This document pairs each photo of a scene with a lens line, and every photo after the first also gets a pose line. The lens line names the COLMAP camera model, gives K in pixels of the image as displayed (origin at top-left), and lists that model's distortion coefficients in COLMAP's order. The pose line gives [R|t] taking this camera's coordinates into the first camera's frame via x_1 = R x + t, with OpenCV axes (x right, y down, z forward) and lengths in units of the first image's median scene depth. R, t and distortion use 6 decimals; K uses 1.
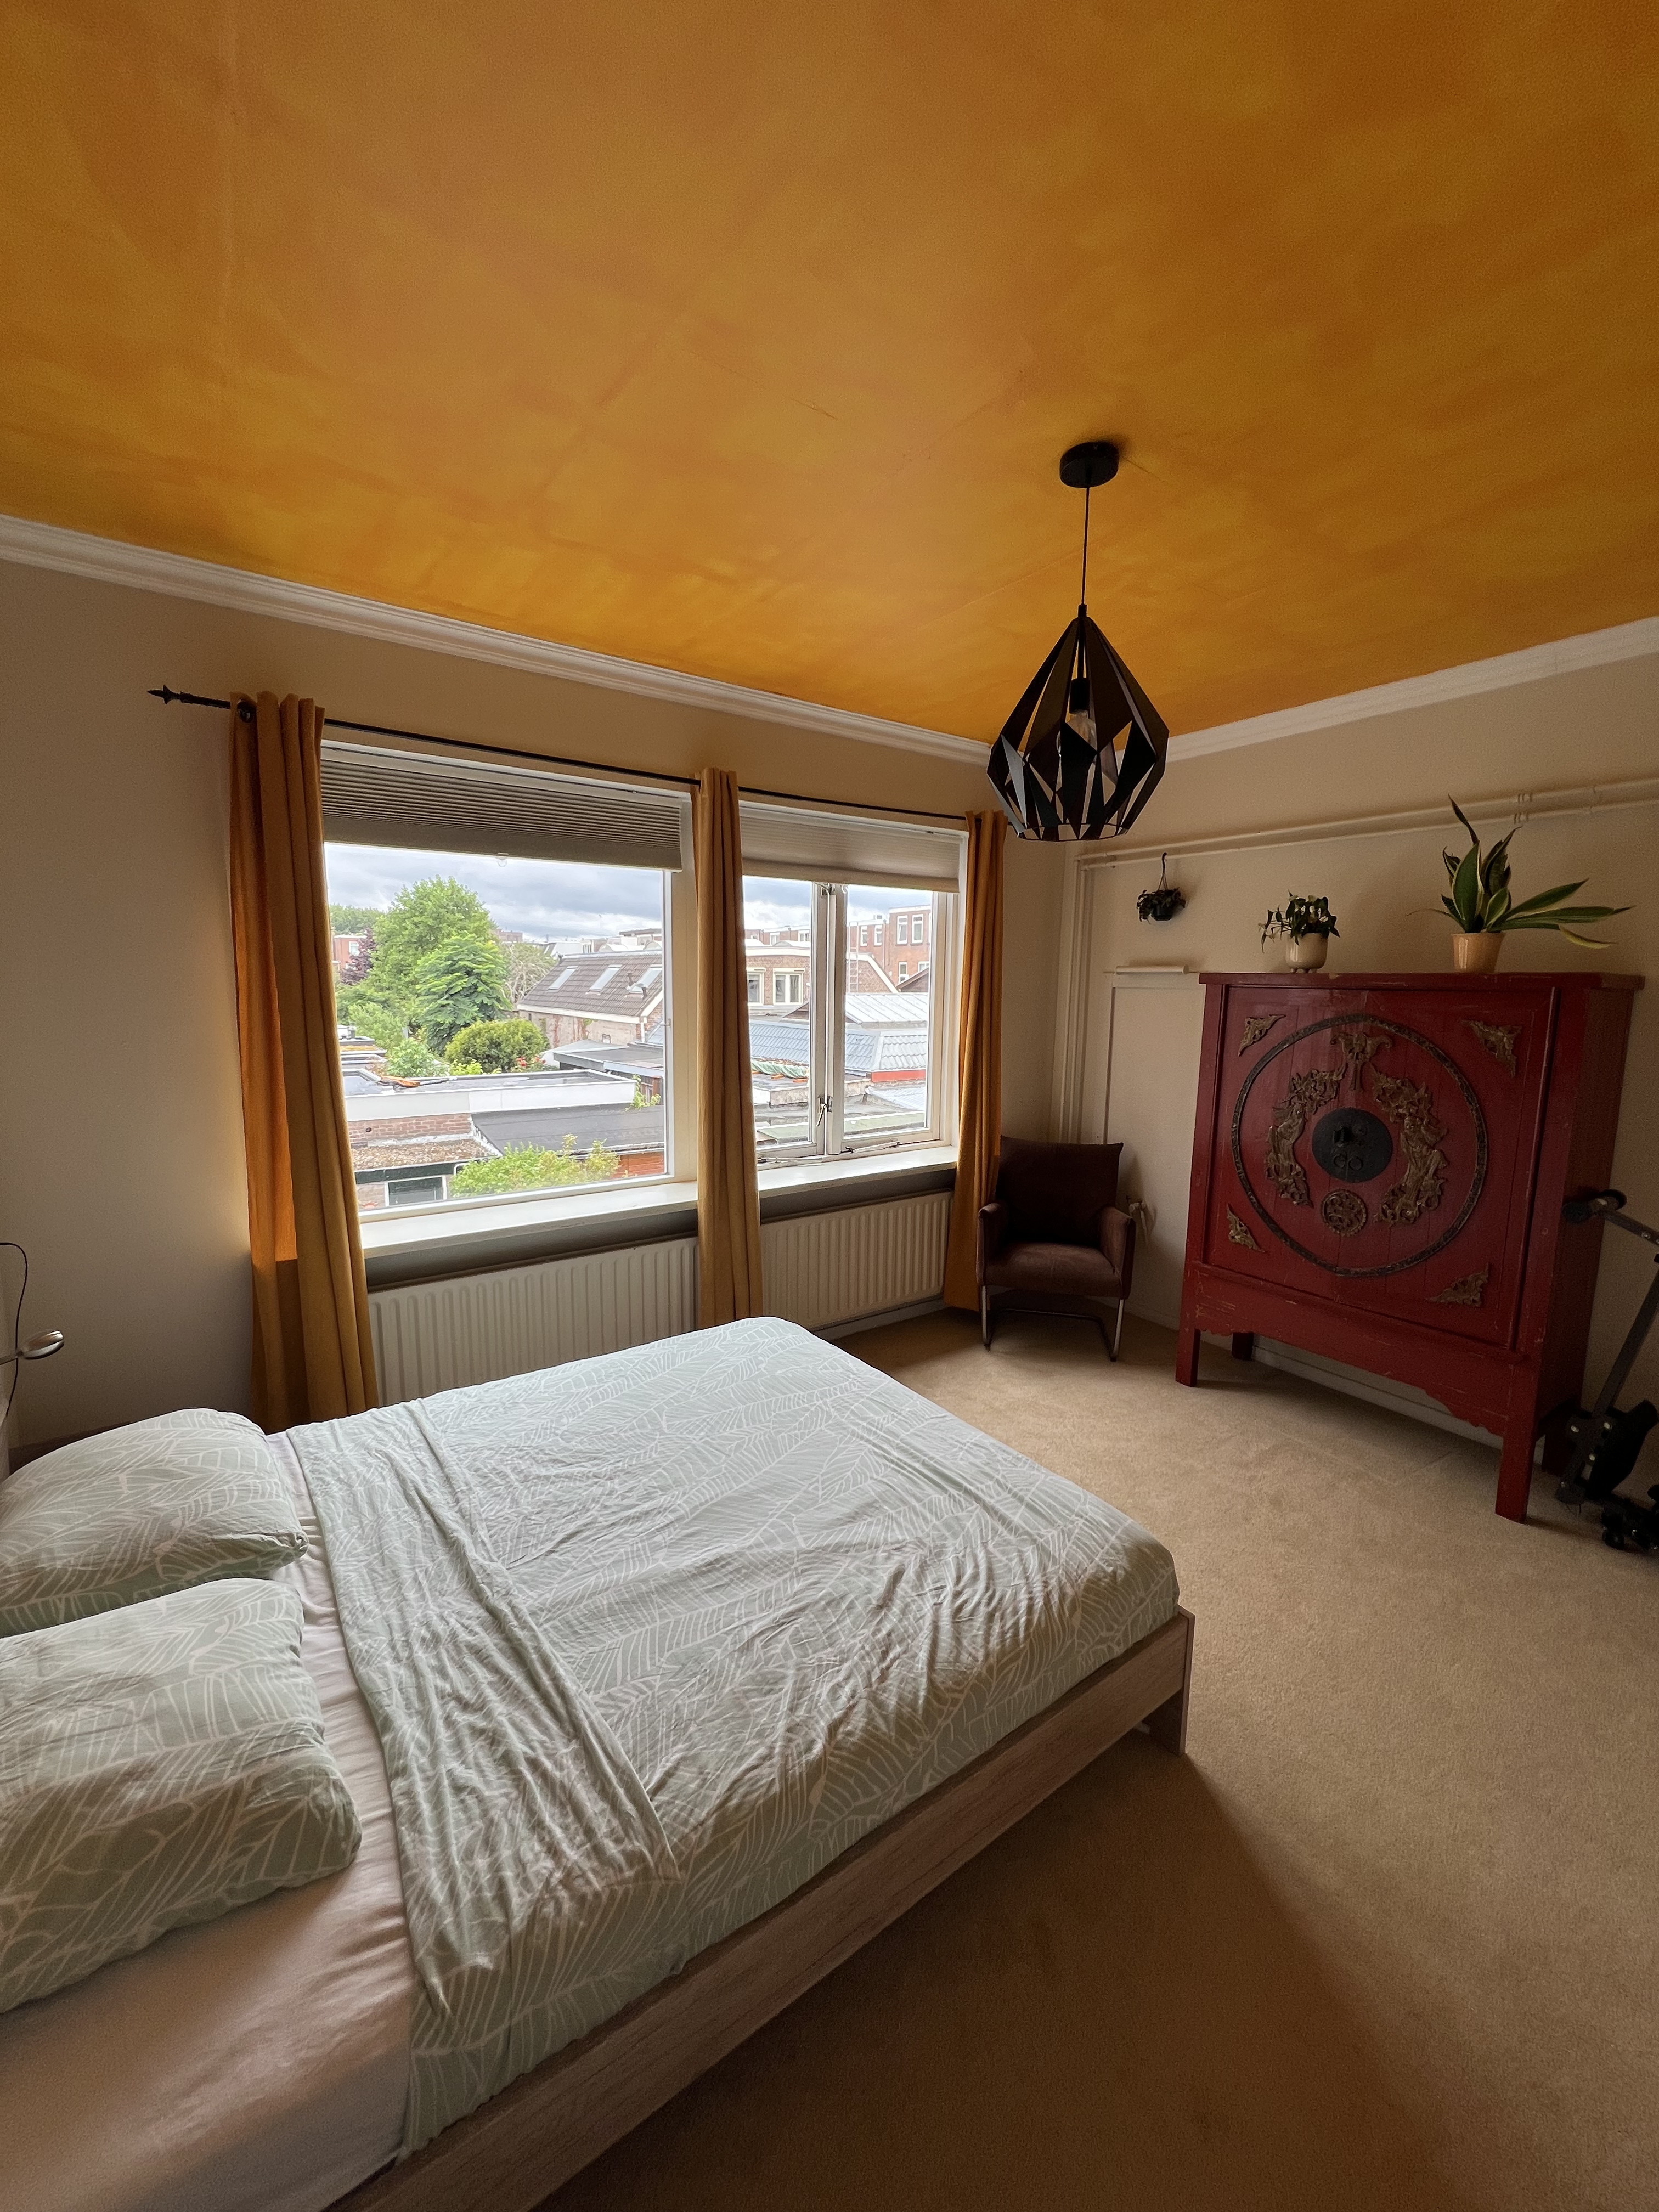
lens RADIAL K [[884.5, 0, 827.3], [0, 884.5, 1108.5], [0, 0, 1]] dist [-0.001845, 0.000346]
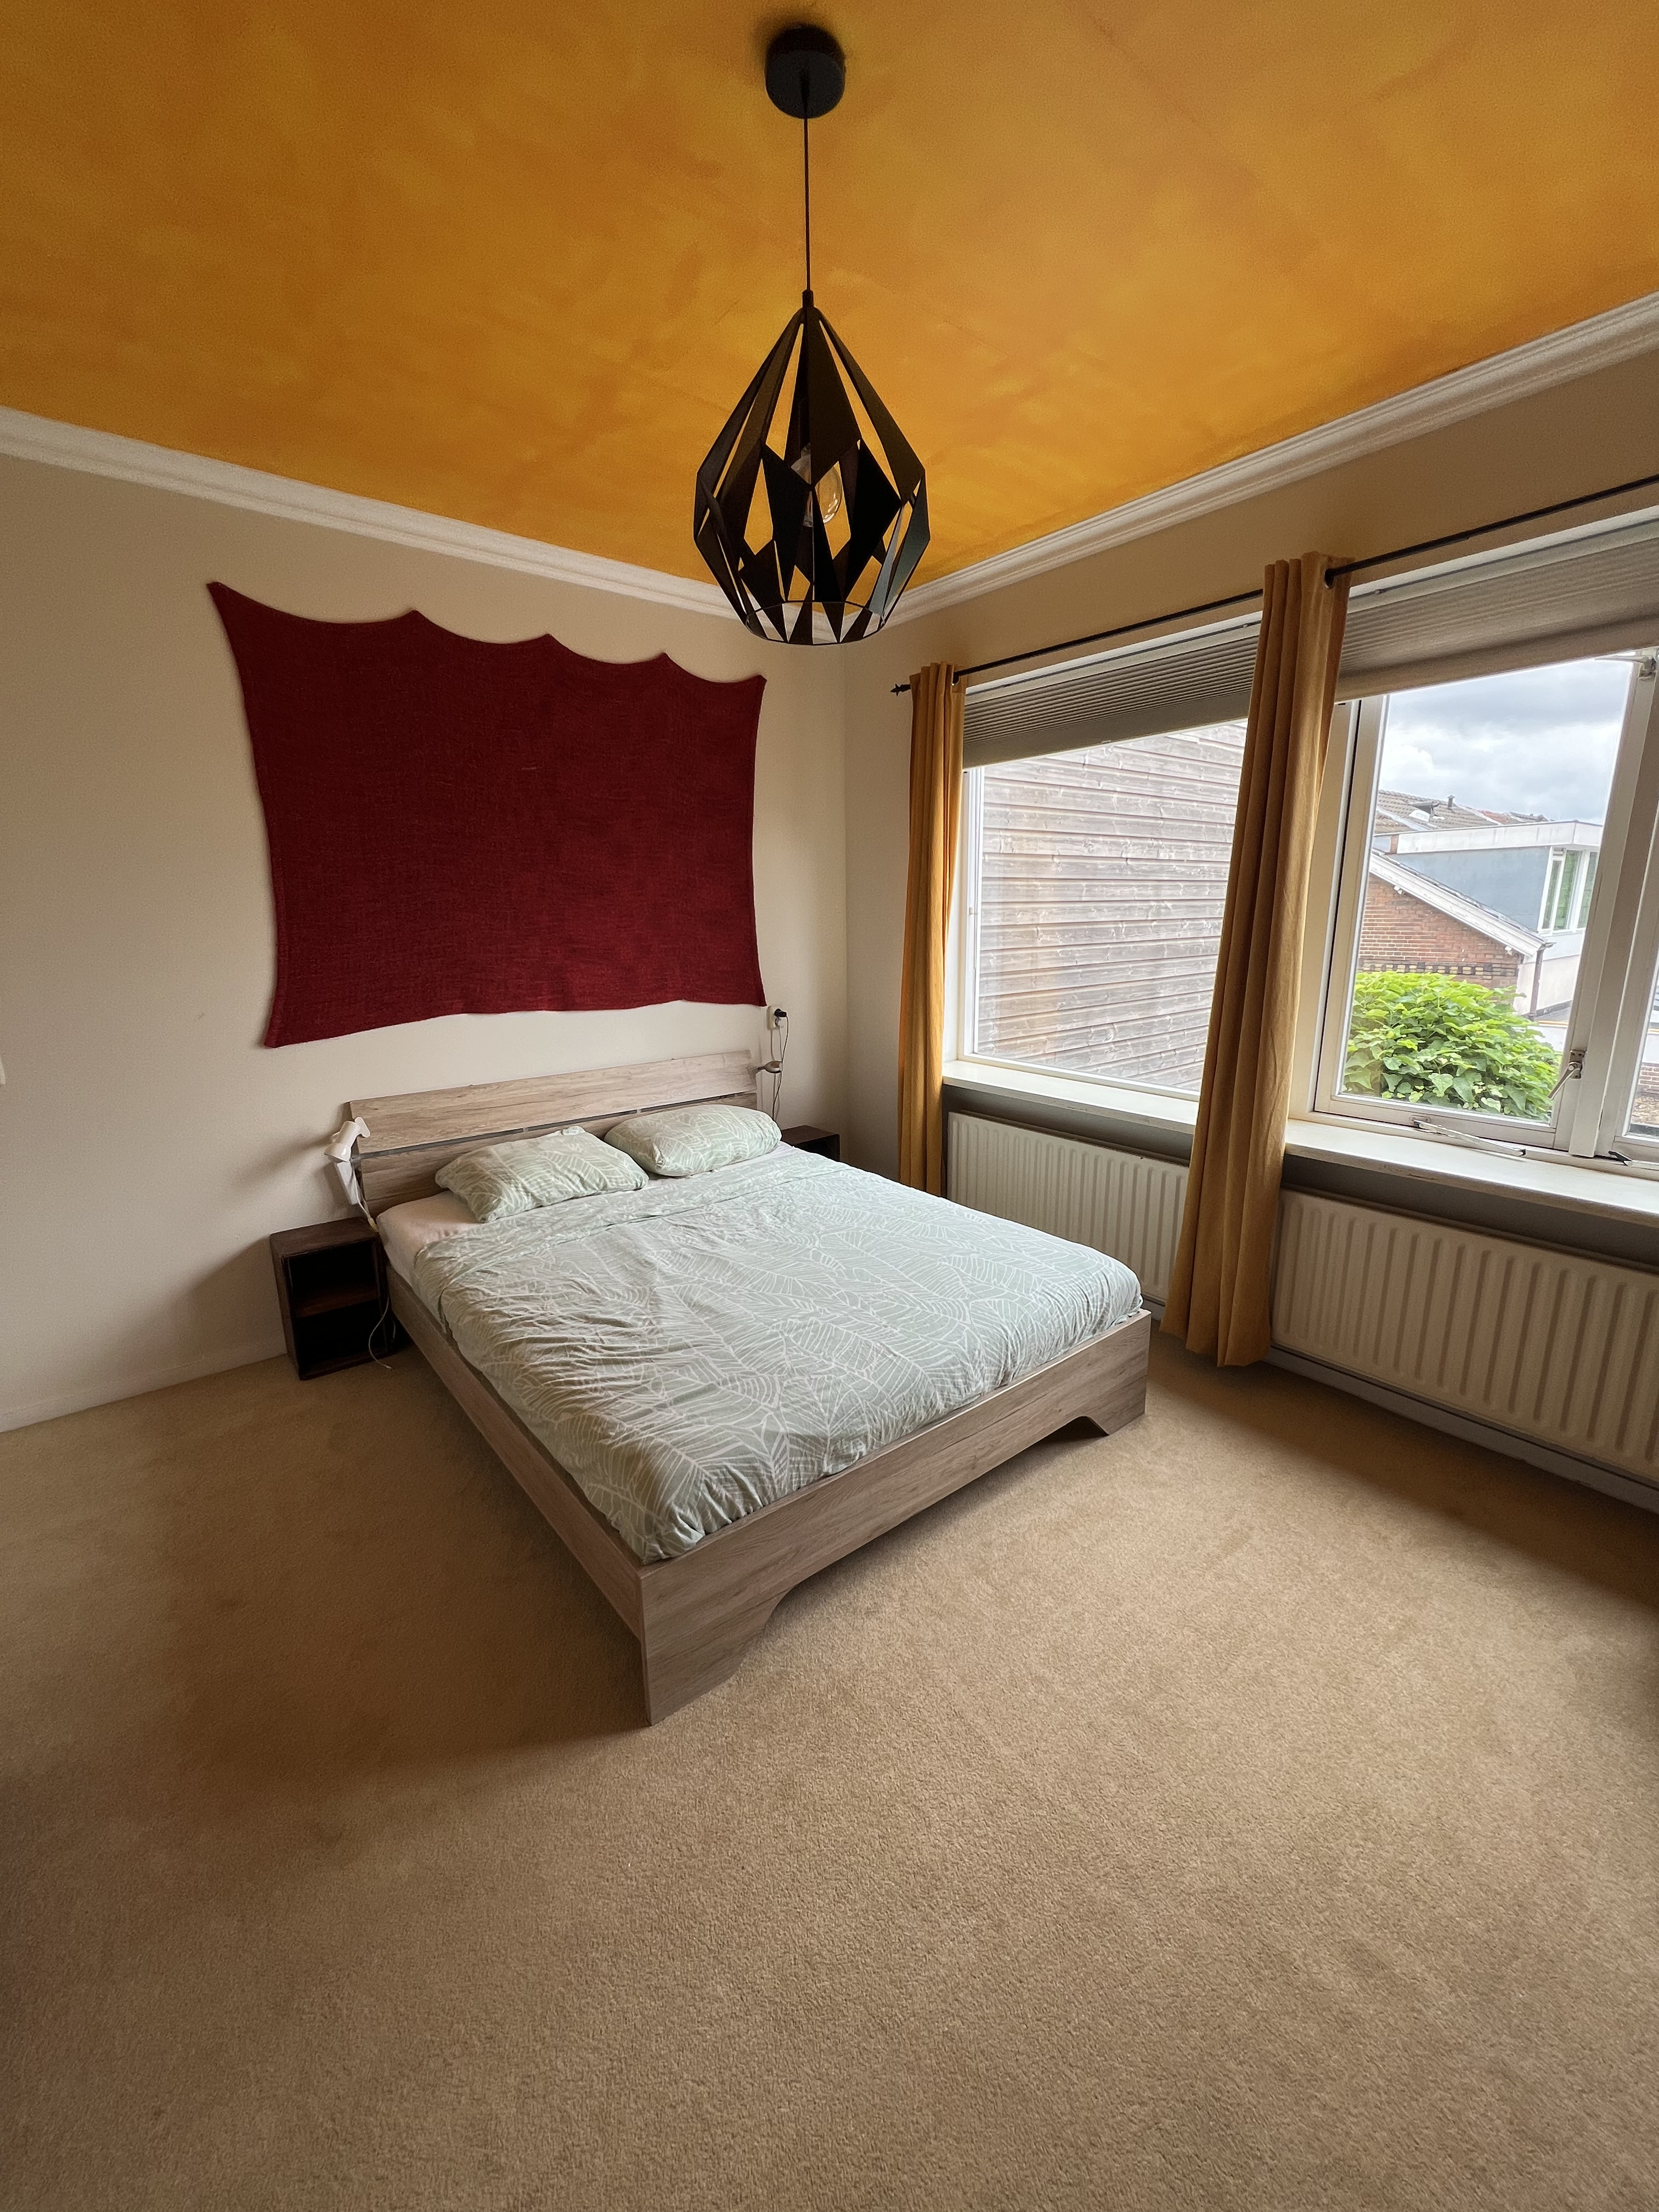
lens RADIAL K [[884.5, 0, 830.8], [0, 884.5, 1108.4], [0, 0, 1]] dist [-0.001845, 0.000346]
pose [[0.054745, 0.215370, -0.974997, 1.103175], [-0.127096, 0.970022, 0.207135, -0.070520], [0.990379, 0.112578, 0.080476, 1.002094]]
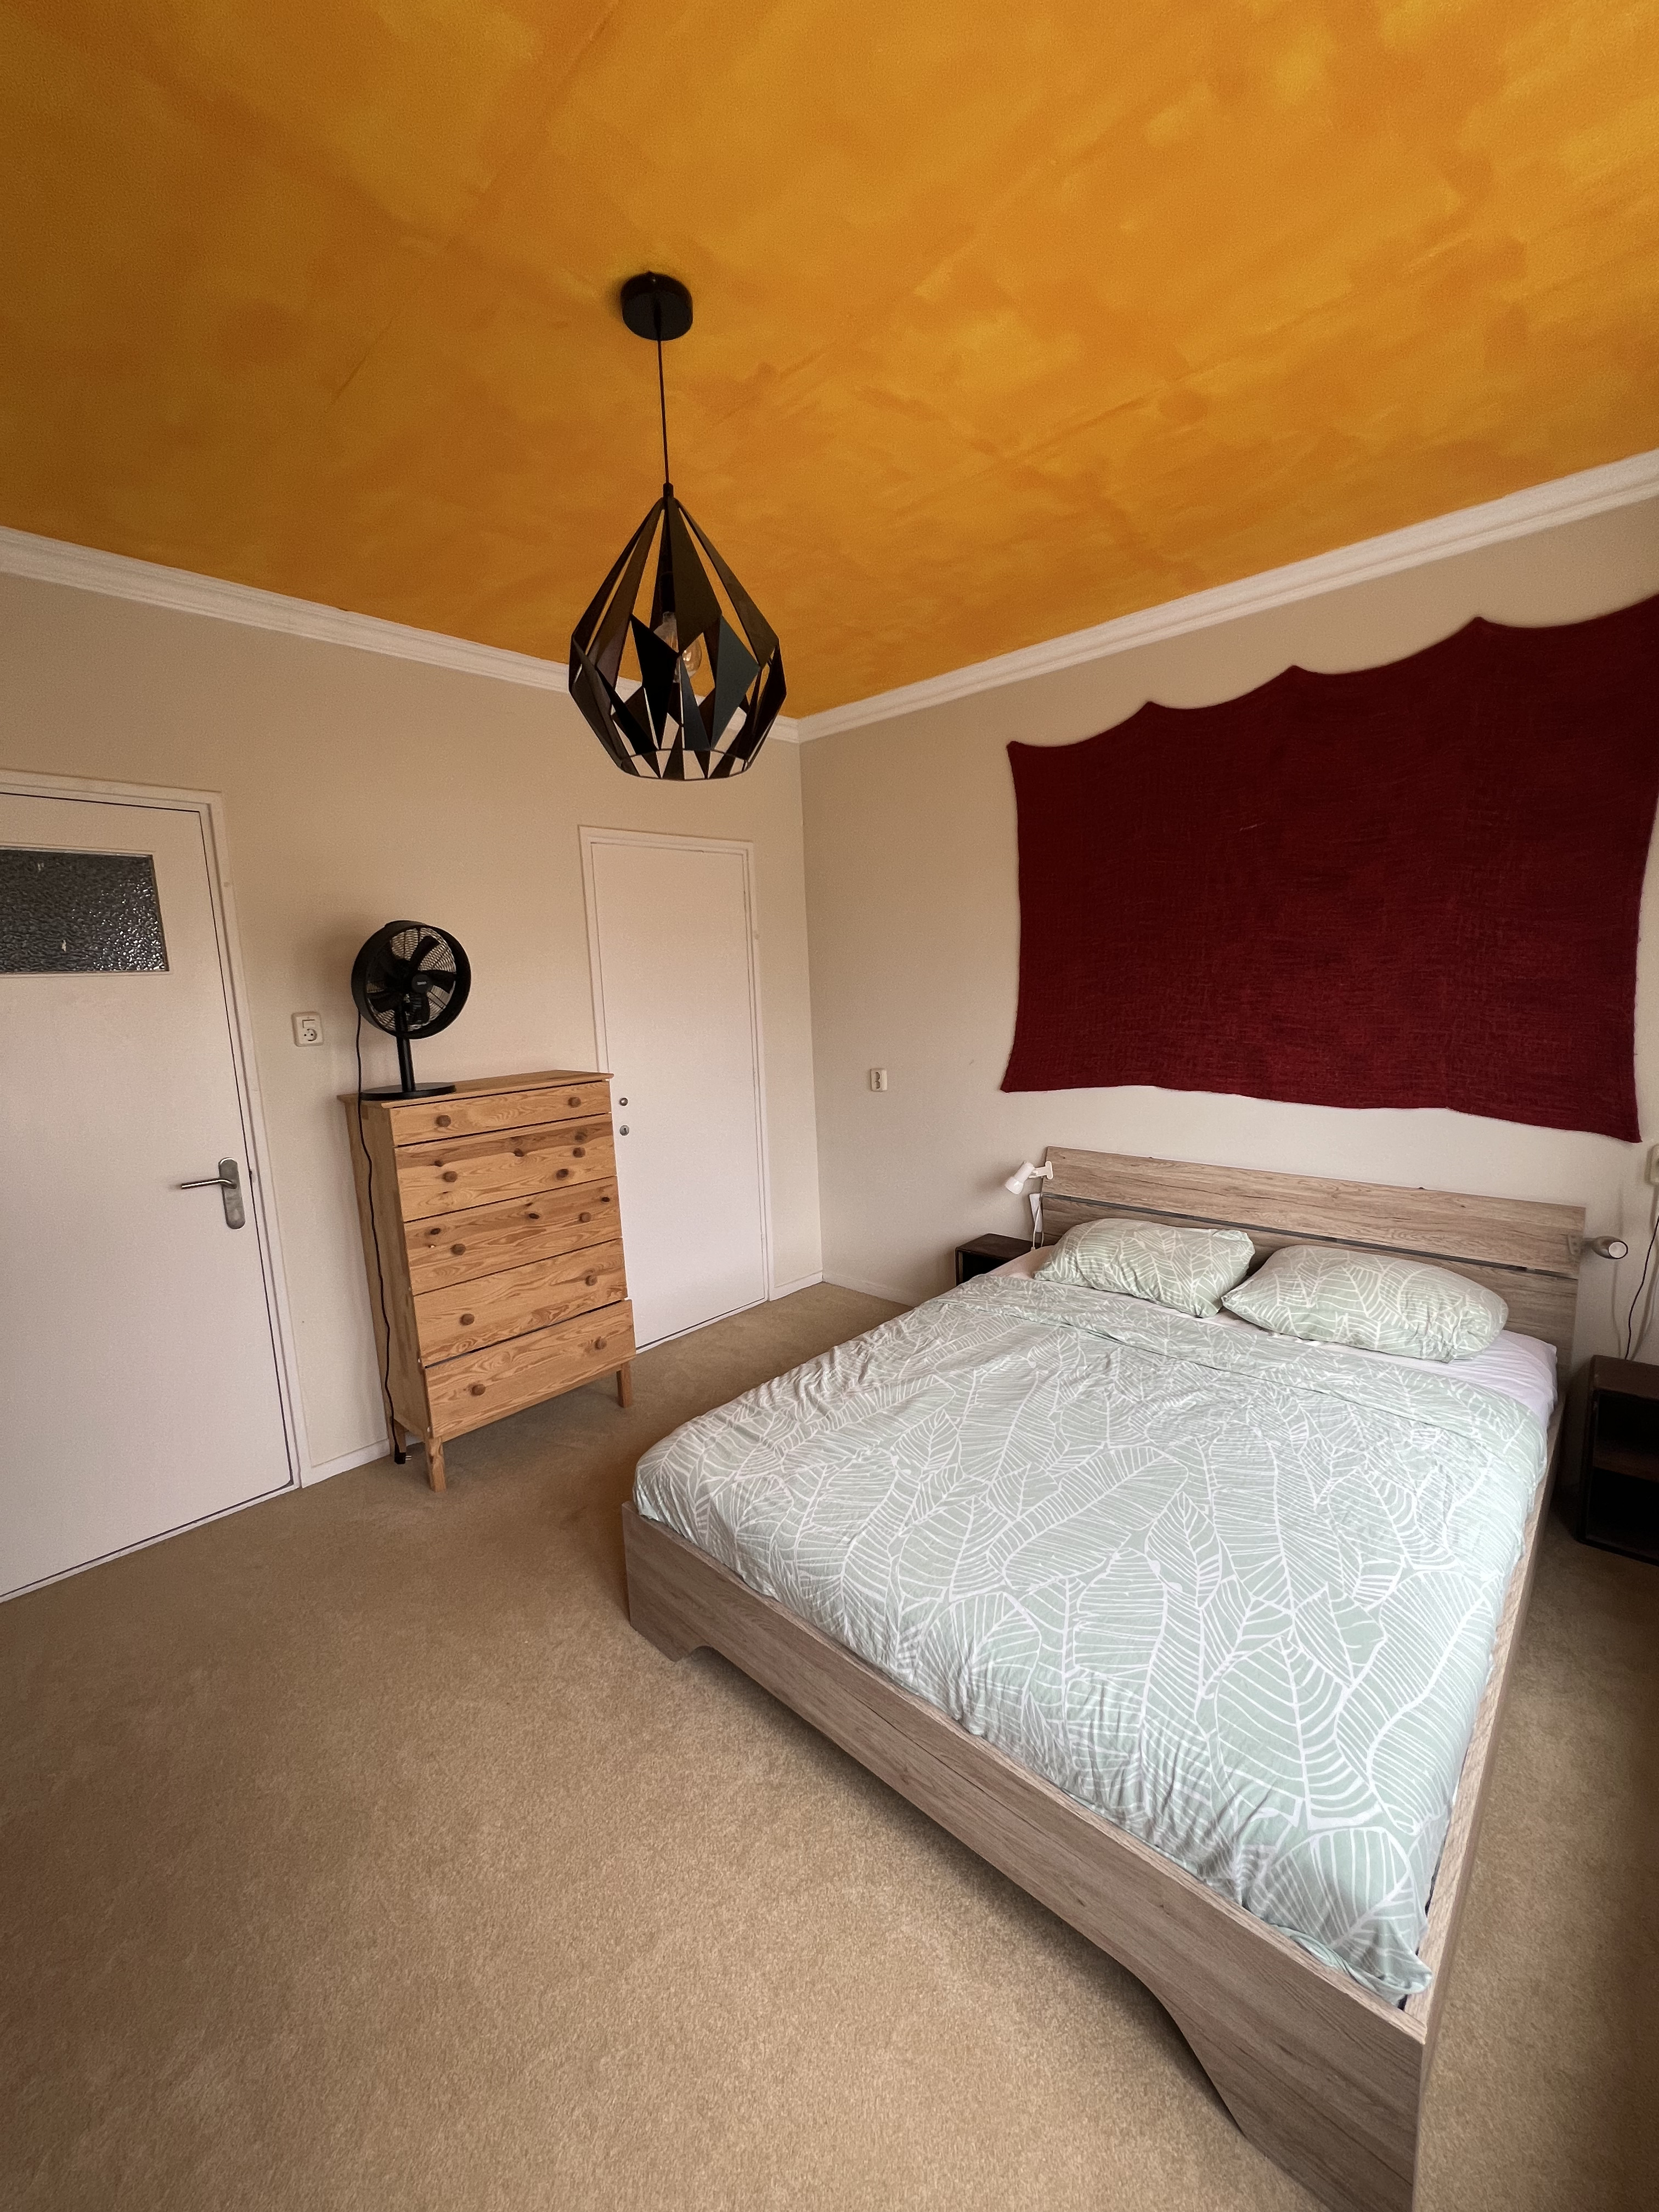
lens RADIAL K [[884.5, 0, 828.8], [0, 884.5, 1110.3], [0, 0, 1]] dist [-0.001845, 0.000346]
pose [[-0.981536, 0.057896, -0.182303, 0.312769], [0.004092, 0.959229, 0.282600, -0.239183], [0.191231, 0.276636, -0.941755, 1.891076]]
